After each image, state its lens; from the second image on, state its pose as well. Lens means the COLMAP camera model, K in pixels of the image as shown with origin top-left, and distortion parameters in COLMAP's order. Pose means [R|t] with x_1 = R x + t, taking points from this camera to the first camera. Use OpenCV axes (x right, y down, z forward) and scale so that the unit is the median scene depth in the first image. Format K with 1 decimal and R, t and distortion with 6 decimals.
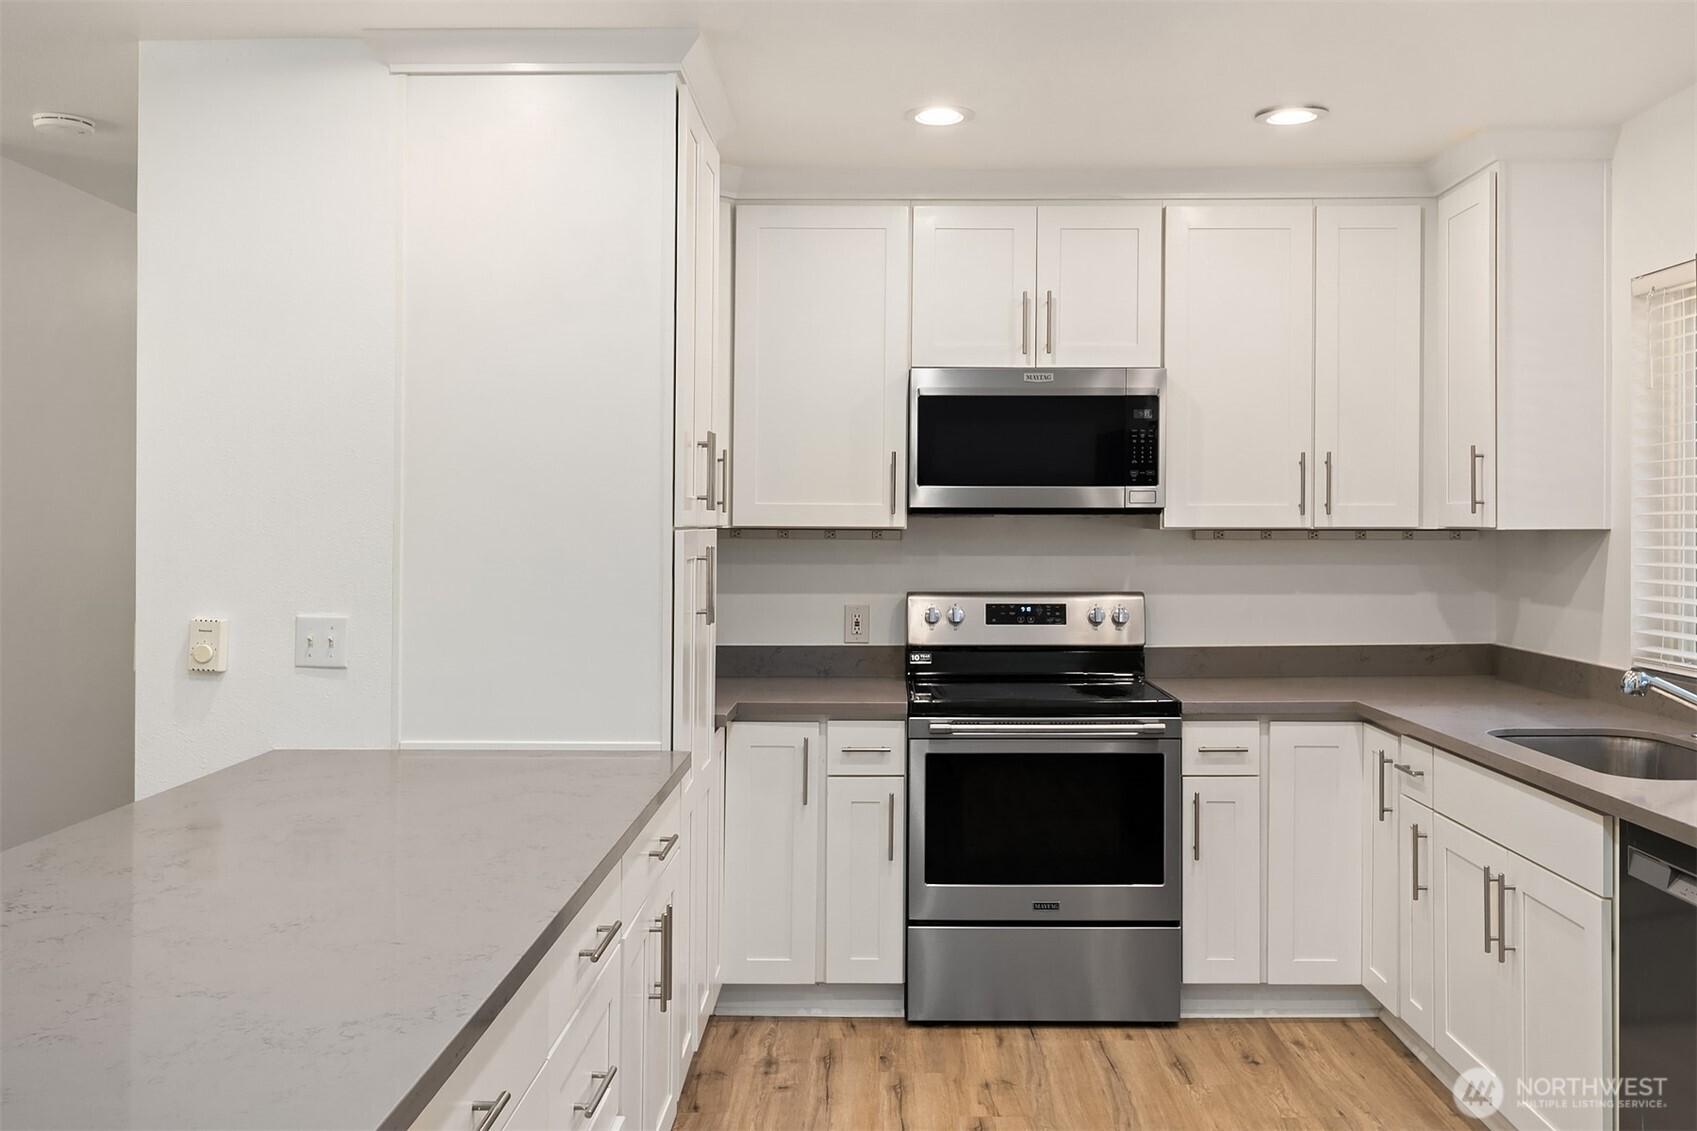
lens RADIAL K [[1434.4, 0, 869.9], [0, 1434.4, 510.7], [0, 0, 1]] dist [0.000794, -0.000051]
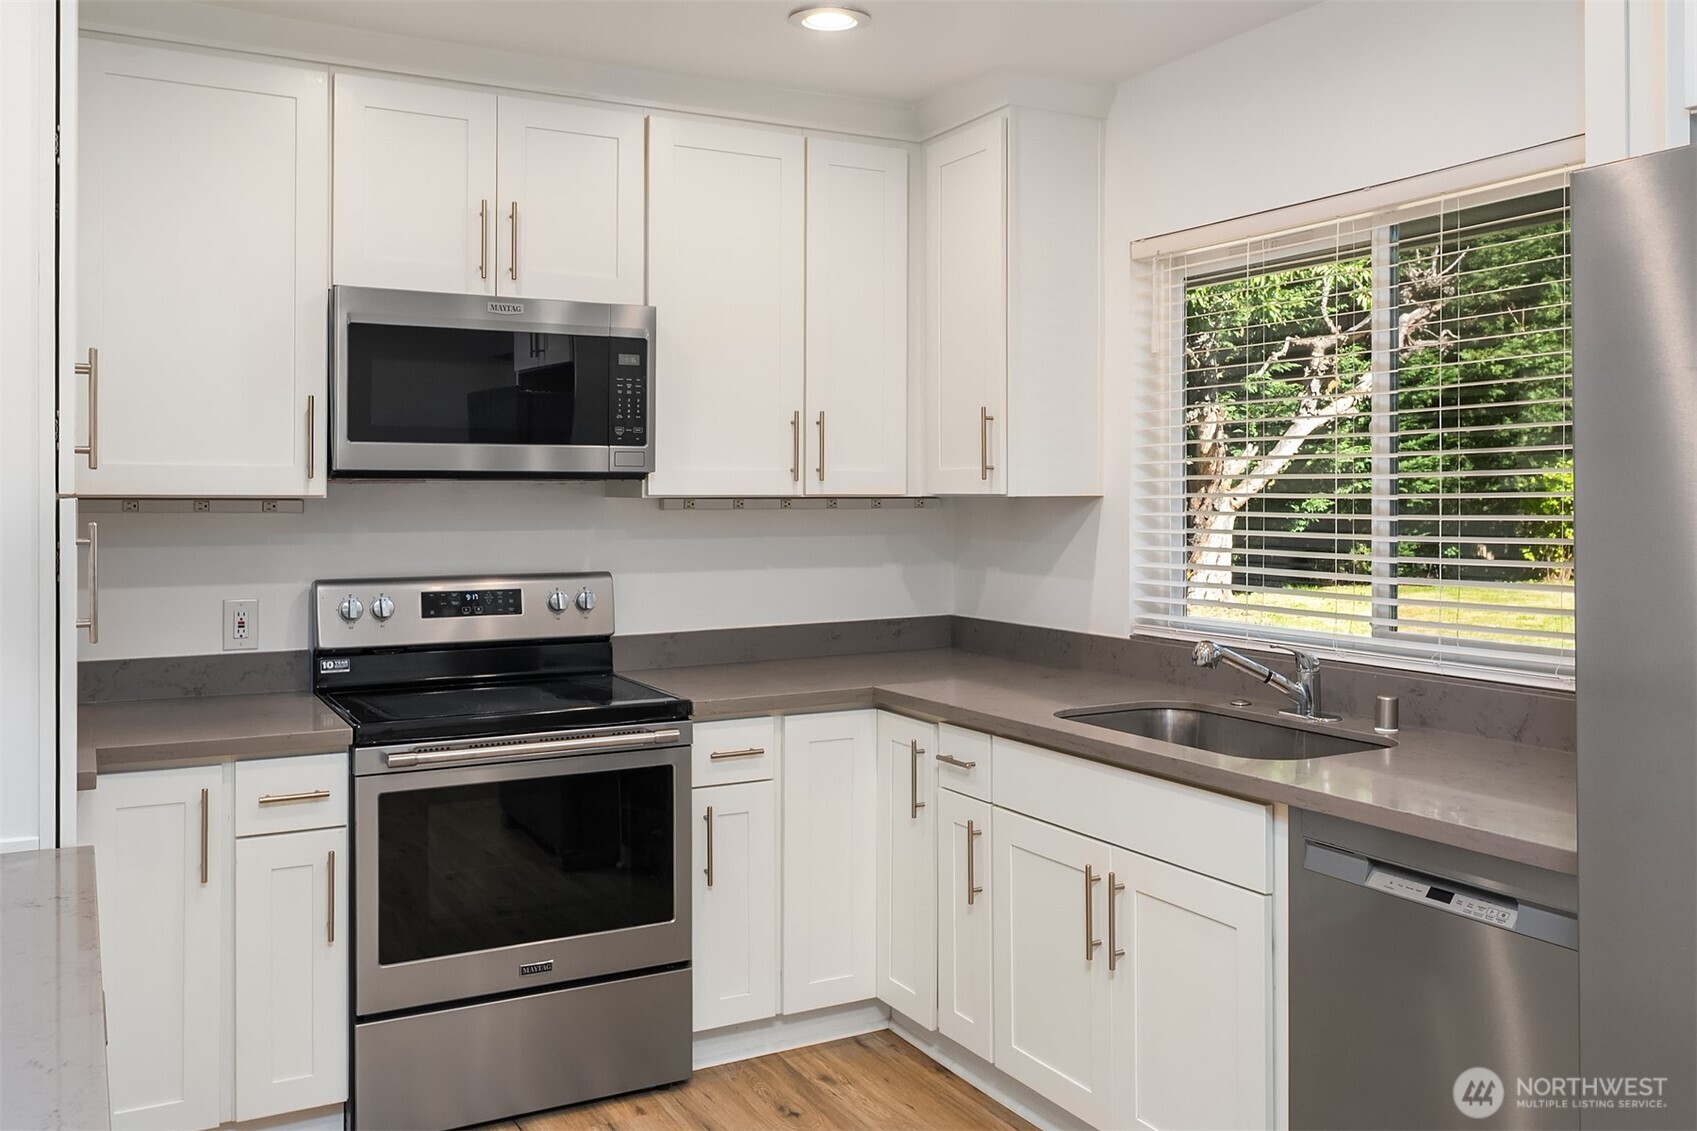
lens RADIAL K [[1419.4, 0, 850.0], [0, 1419.4, 505.5], [0, 0, 1]] dist [-0.005645, -0.006681]
pose [[0.872802, -0.005511, 0.488044, -0.107325], [-0.002311, 0.999878, 0.015422, 0.004729], [-0.488070, -0.014588, 0.872683, 0.225000]]
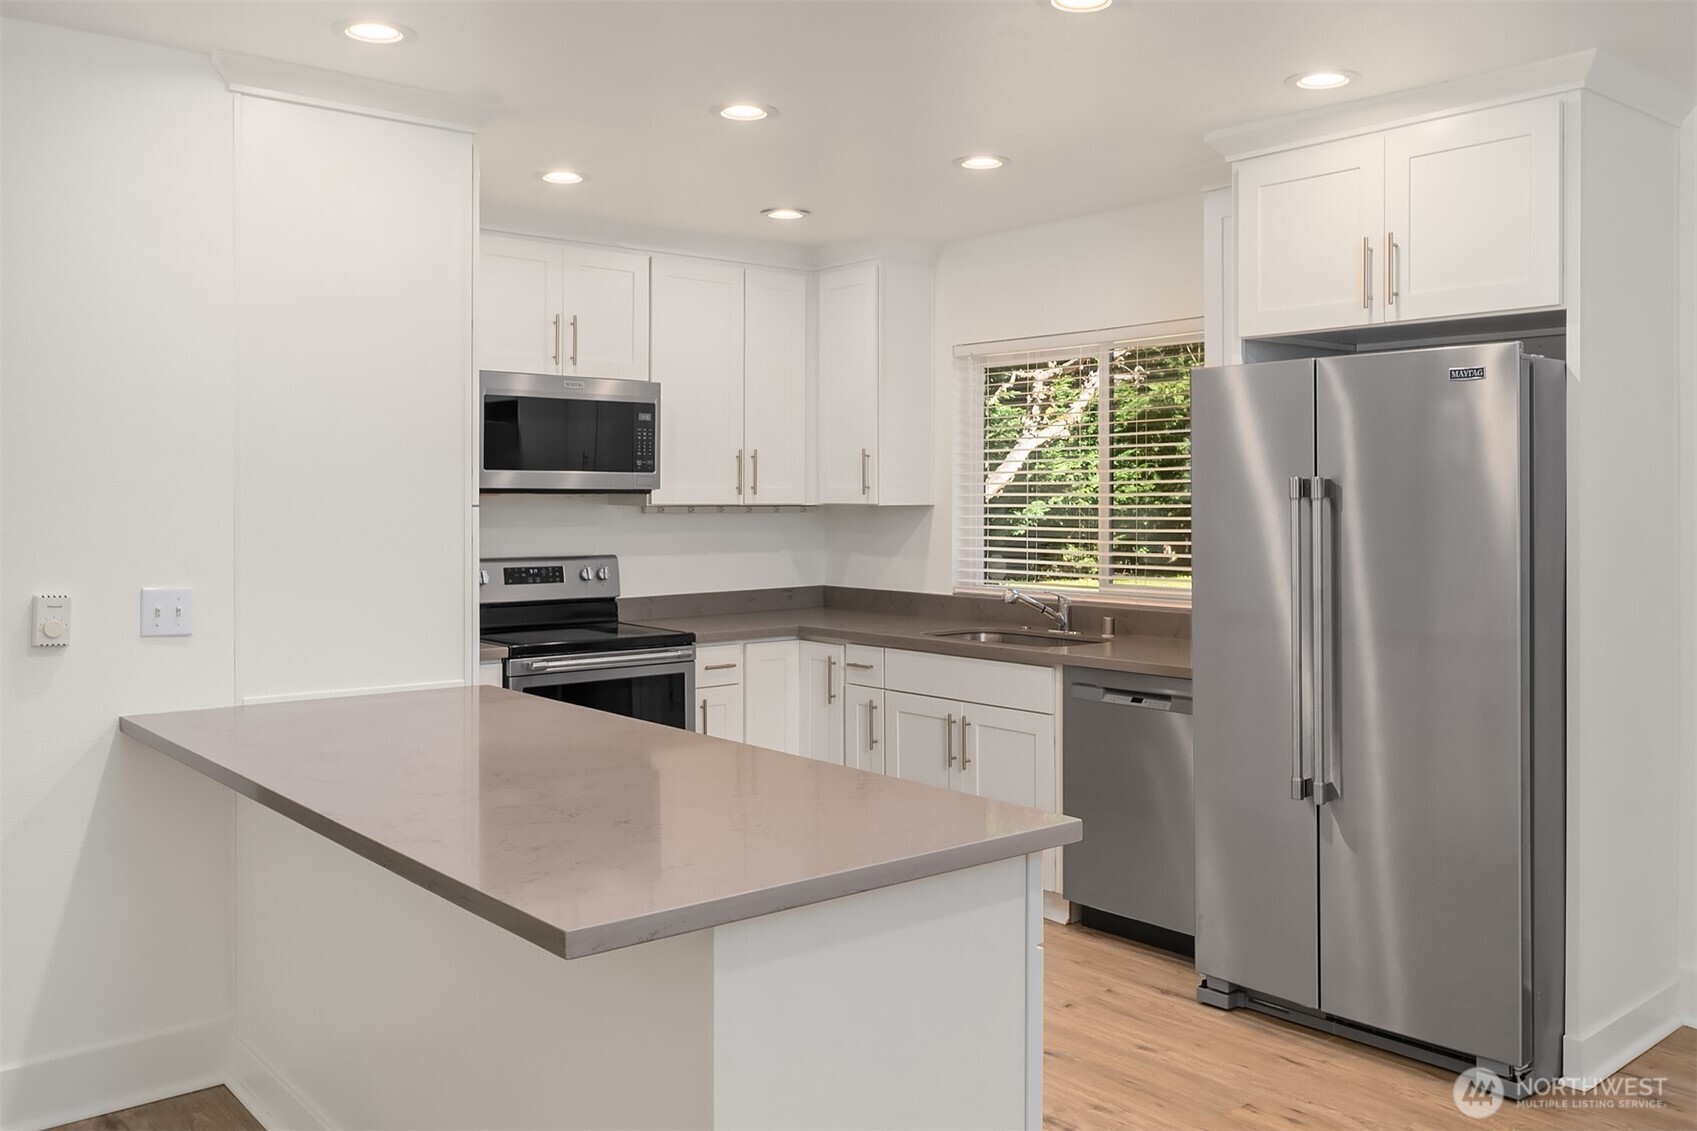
lens RADIAL K [[1419.4, 0, 850.0], [0, 1419.4, 505.5], [0, 0, 1]] dist [-0.005645, -0.006681]
pose [[0.760047, -0.002103, 0.649865, -0.532605], [-0.006342, 0.999923, 0.010653, -0.002252], [-0.649837, -0.012218, 0.759975, -0.105997]]
